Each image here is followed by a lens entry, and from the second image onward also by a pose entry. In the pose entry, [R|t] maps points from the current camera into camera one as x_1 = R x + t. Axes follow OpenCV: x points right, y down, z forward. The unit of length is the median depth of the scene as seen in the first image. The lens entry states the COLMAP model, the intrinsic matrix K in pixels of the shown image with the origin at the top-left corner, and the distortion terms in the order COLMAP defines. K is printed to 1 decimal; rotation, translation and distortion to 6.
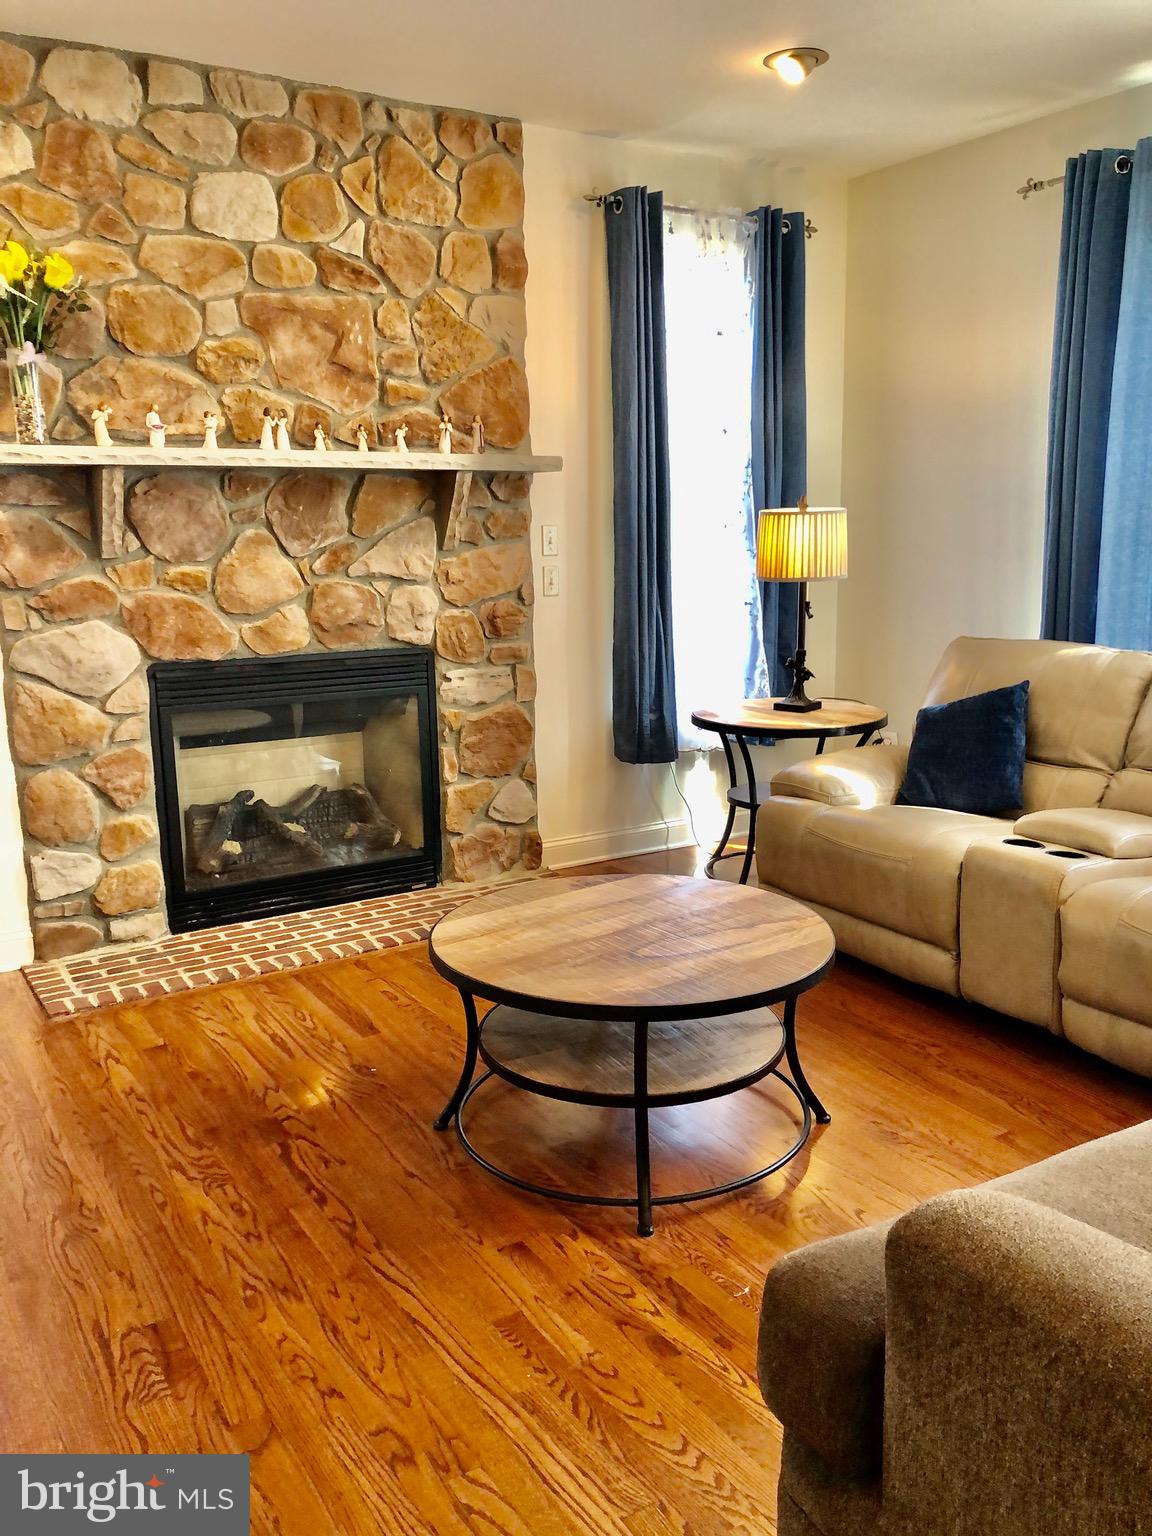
lens RADIAL K [[1269.7, 0, 586.8], [0, 1269.7, 759.8], [0, 0, 1]] dist [0.028562, -0.016931]
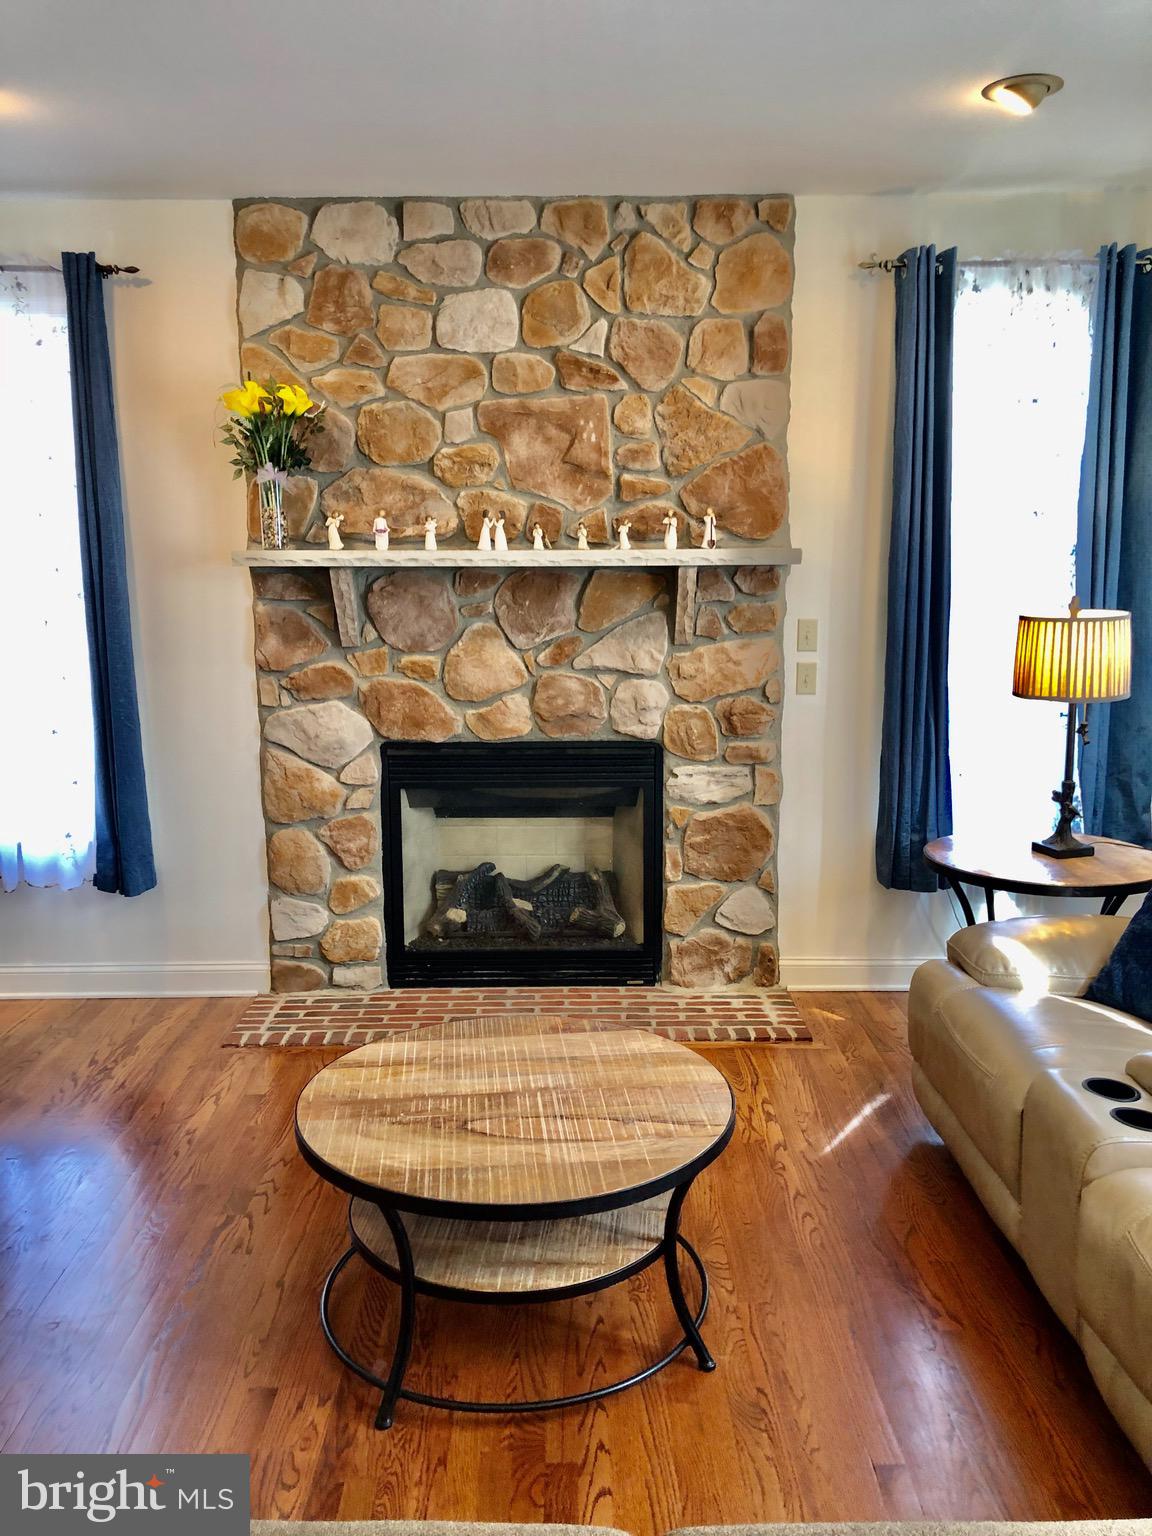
lens RADIAL K [[1269.7, 0, 584.4], [0, 1269.7, 765.4], [0, 0, 1]] dist [0.028562, -0.016931]
pose [[0.850726, 0.094187, -0.517102, 0.366239], [-0.103117, 0.994603, 0.011513, -0.083220], [0.515395, 0.043528, 0.855847, 0.147058]]
